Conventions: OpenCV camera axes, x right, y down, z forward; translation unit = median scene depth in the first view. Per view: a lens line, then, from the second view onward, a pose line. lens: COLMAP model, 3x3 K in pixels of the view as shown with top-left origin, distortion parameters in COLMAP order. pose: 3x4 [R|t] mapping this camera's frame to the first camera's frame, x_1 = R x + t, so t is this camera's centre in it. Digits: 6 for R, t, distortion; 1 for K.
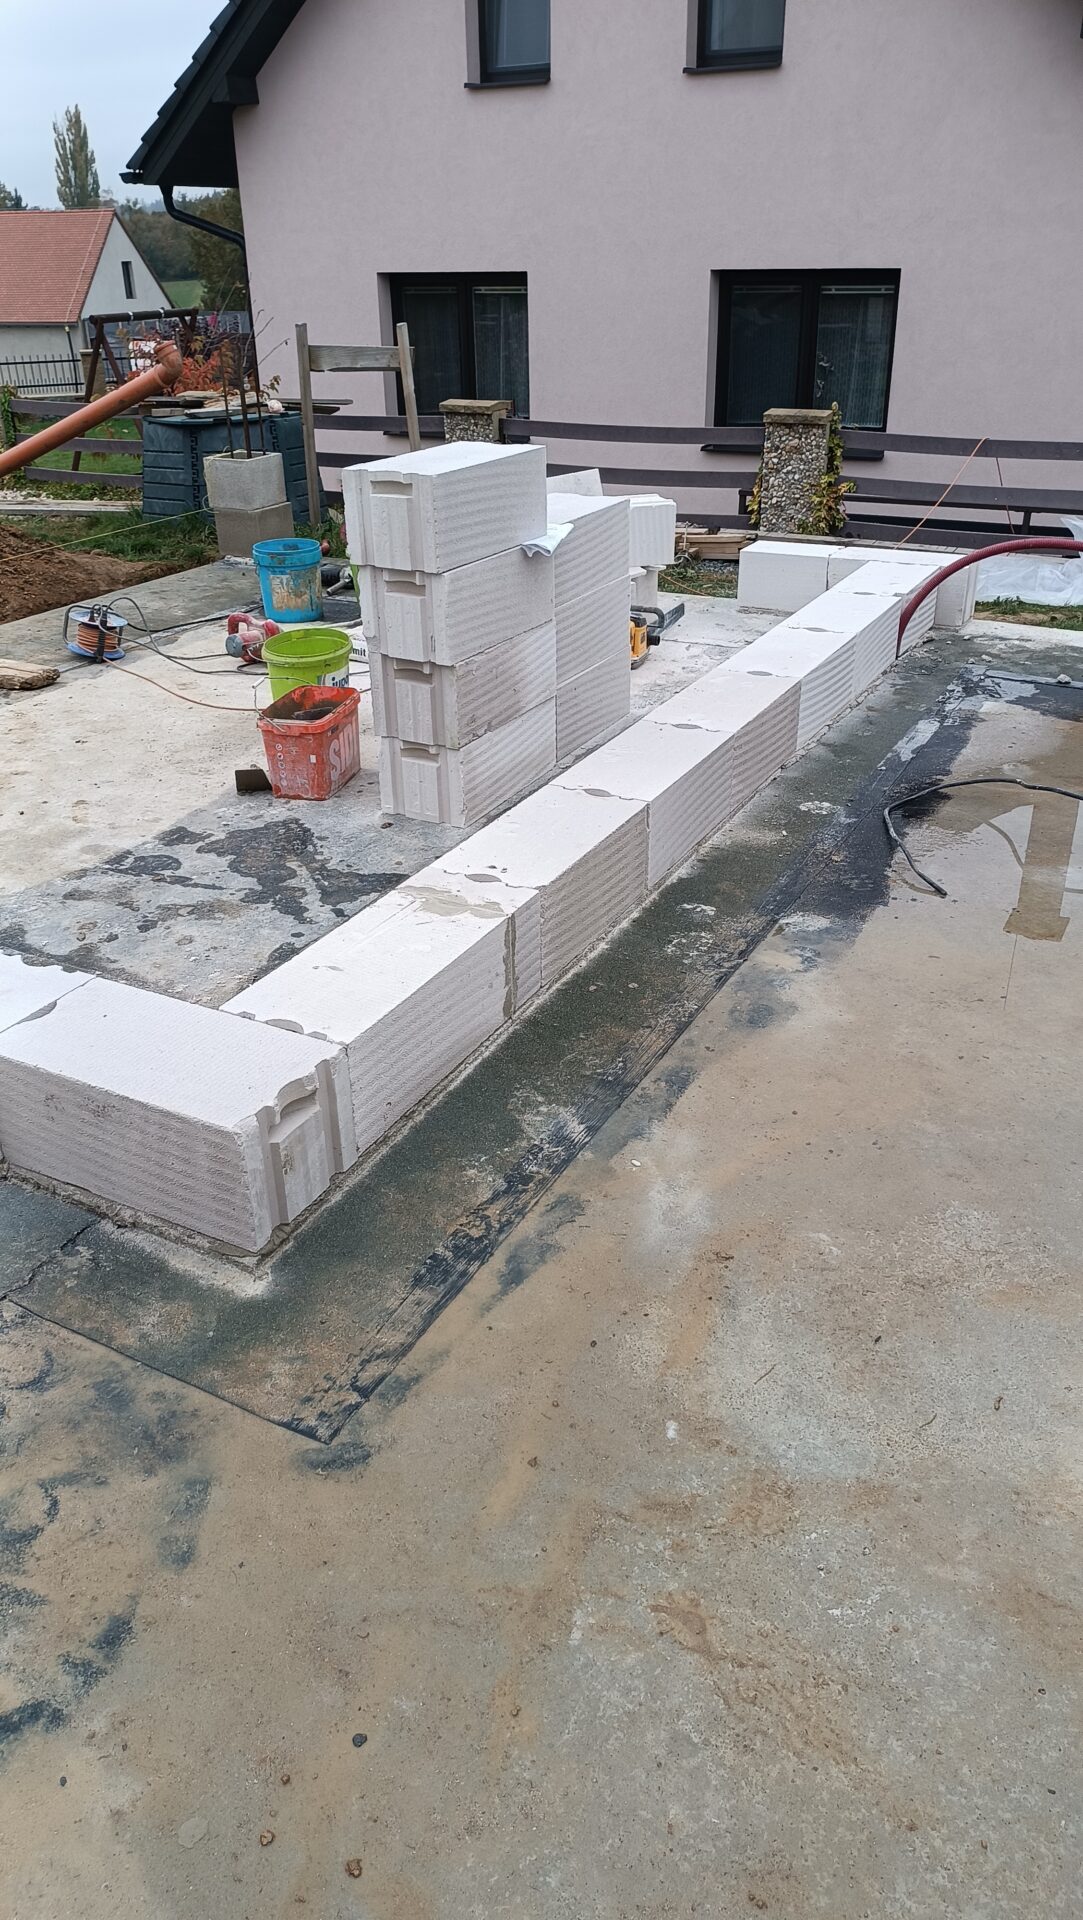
lens RADIAL K [[1370.7, 0, 546.9], [0, 1370.7, 954.9], [0, 0, 1]] dist [0.060513, -0.089282]
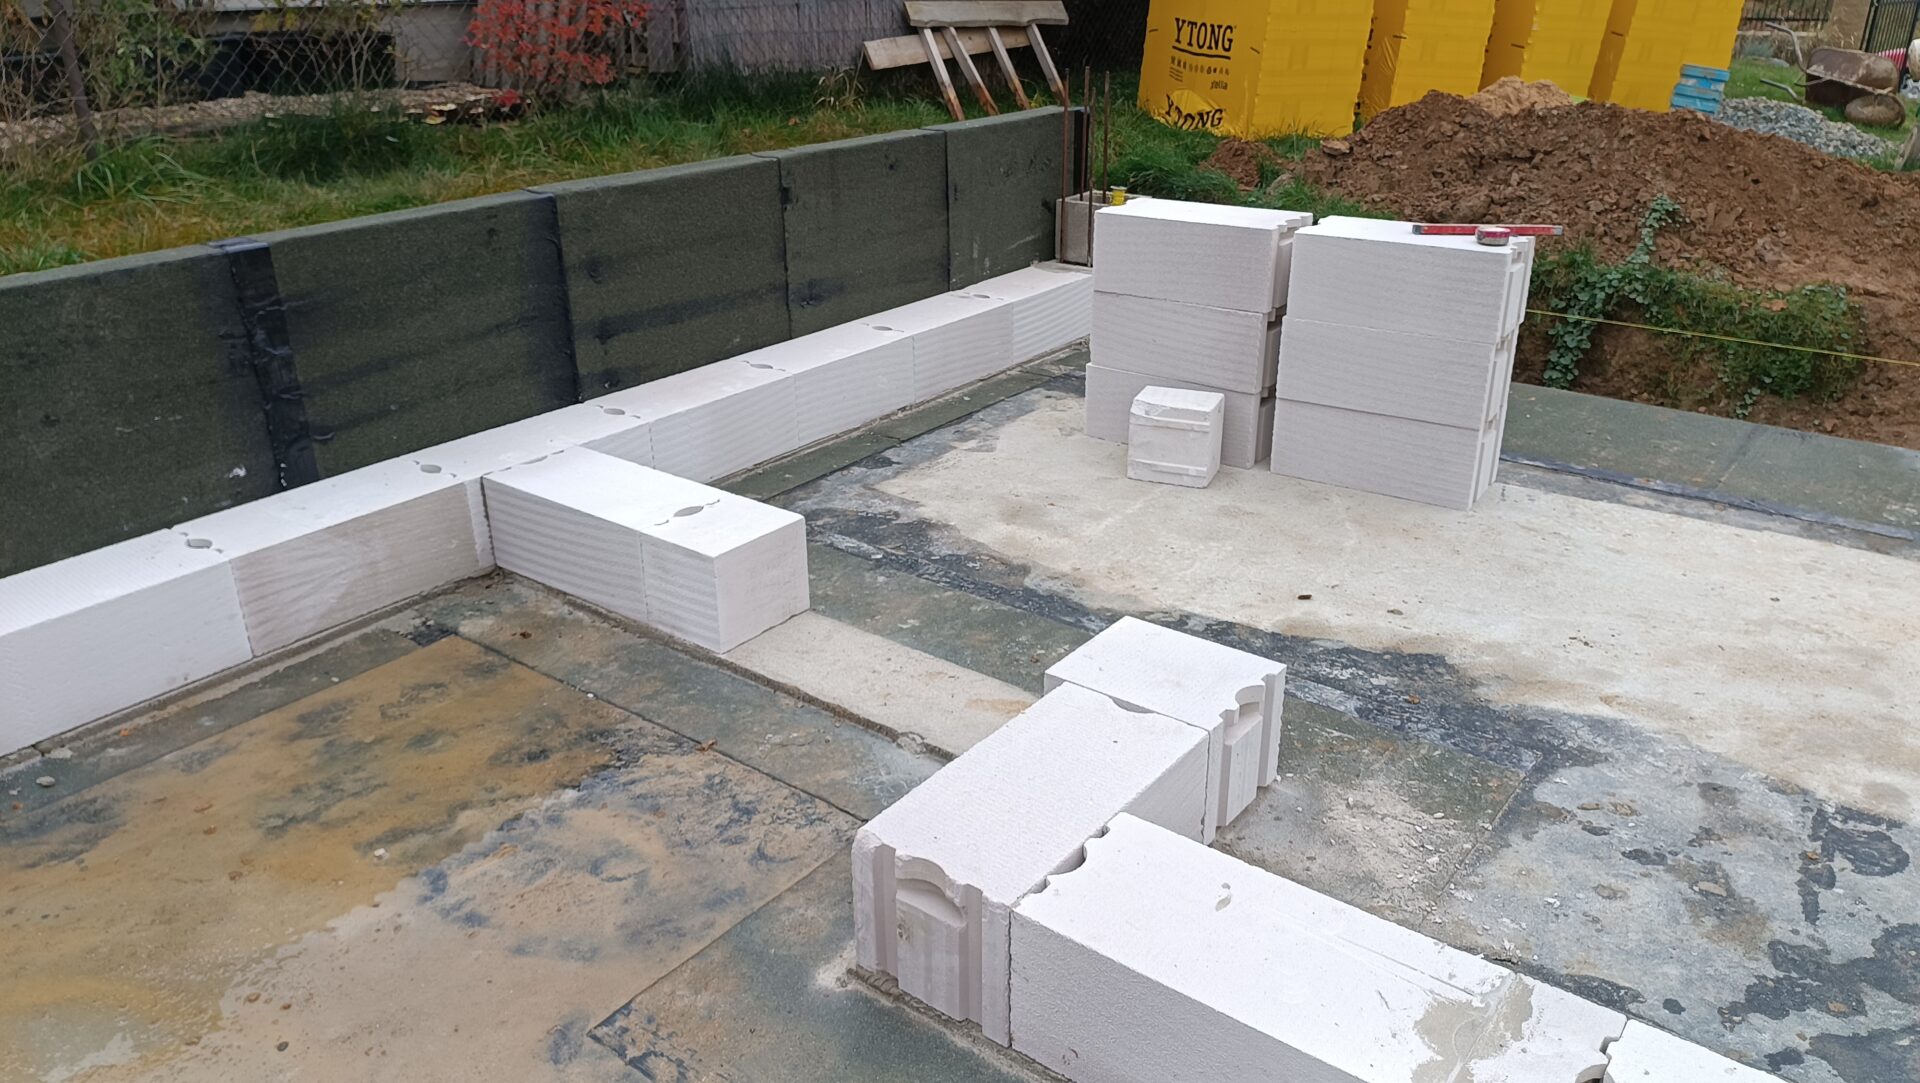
lens RADIAL K [[1370.7, 0, 966.5], [0, 1370.7, 547.1], [0, 0, 1]] dist [0.060513, -0.089282]
pose [[-0.169204, 0.407027, -0.897607, 0.321583], [-0.441861, 0.782755, 0.438240, -0.287910], [0.880982, 0.470769, 0.047404, 0.564150]]
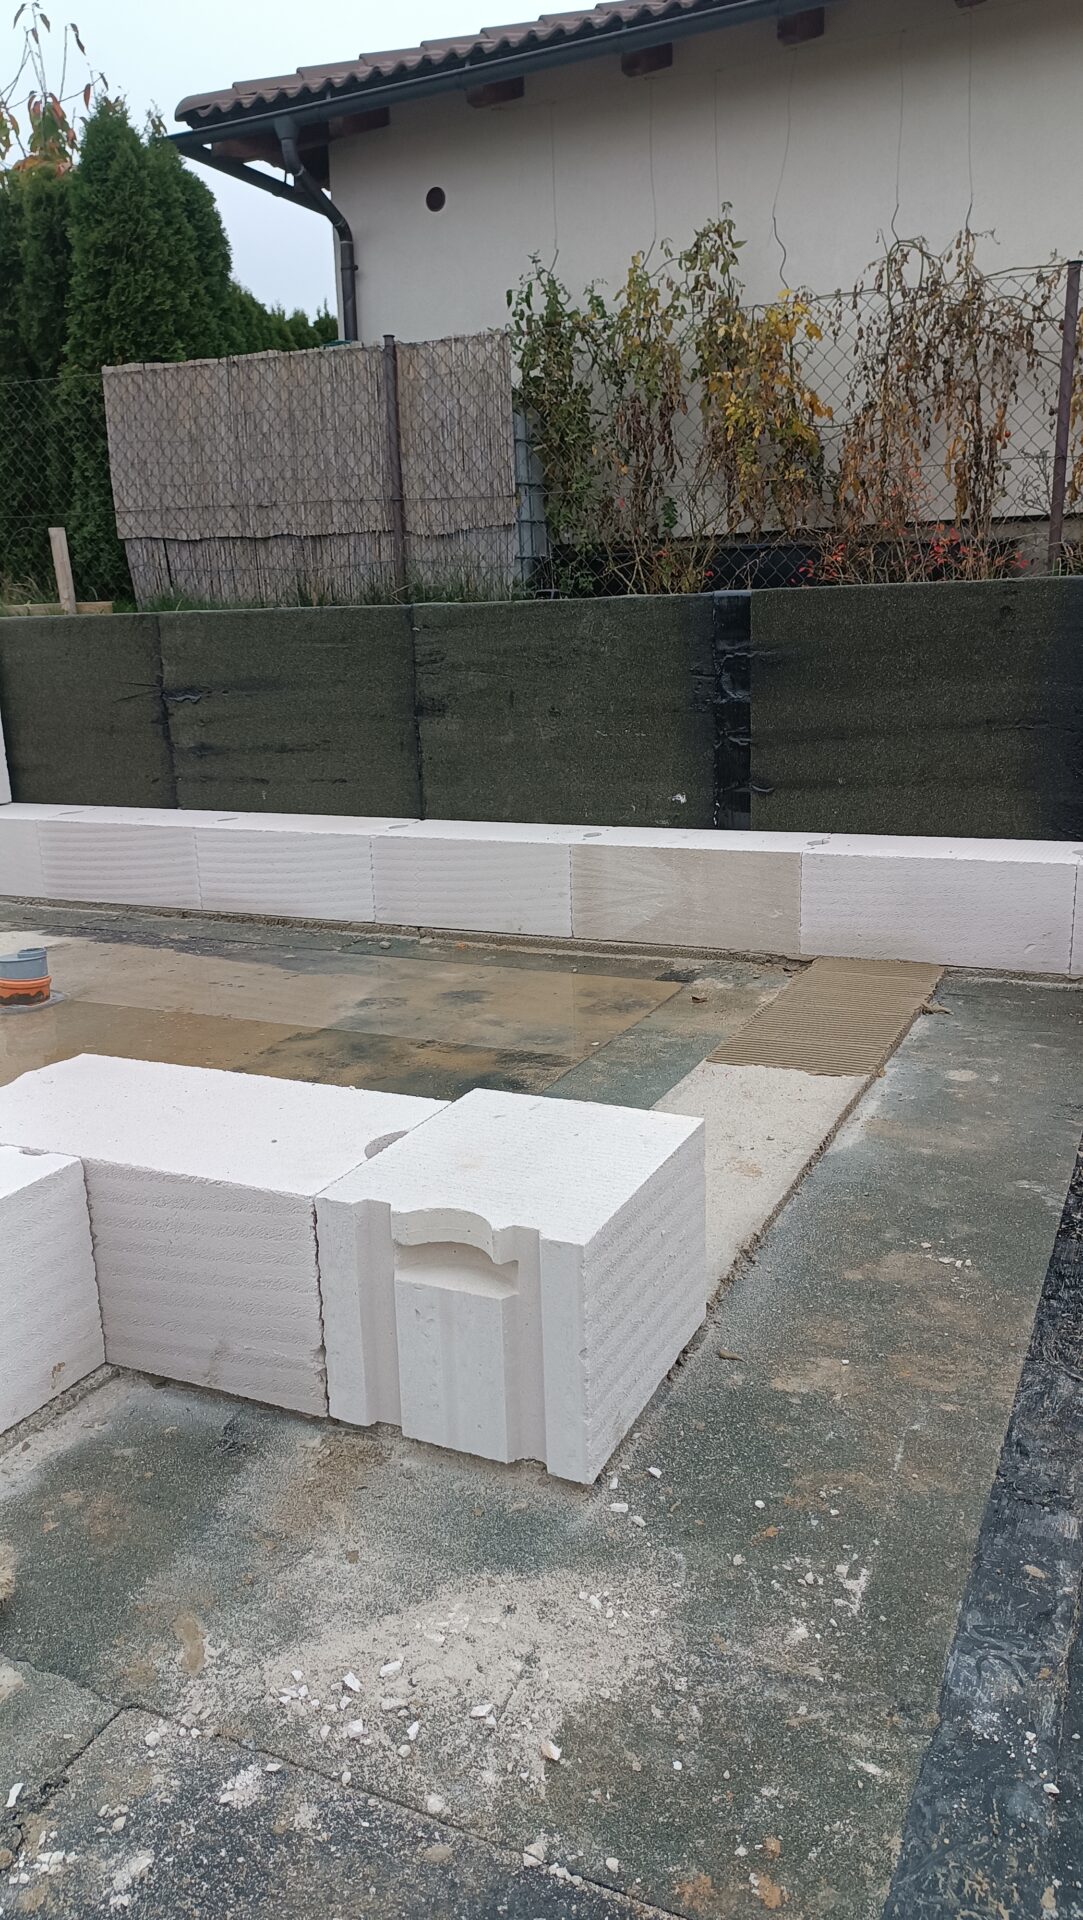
lens RADIAL K [[1370.7, 0, 538.7], [0, 1370.7, 967.5], [0, 0, 1]] dist [0.060513, -0.089282]
pose [[-0.998087, 0.054480, -0.029224, -0.290928], [0.021464, 0.748663, 0.662603, -0.285141], [0.057977, 0.660708, -0.748401, 0.977963]]
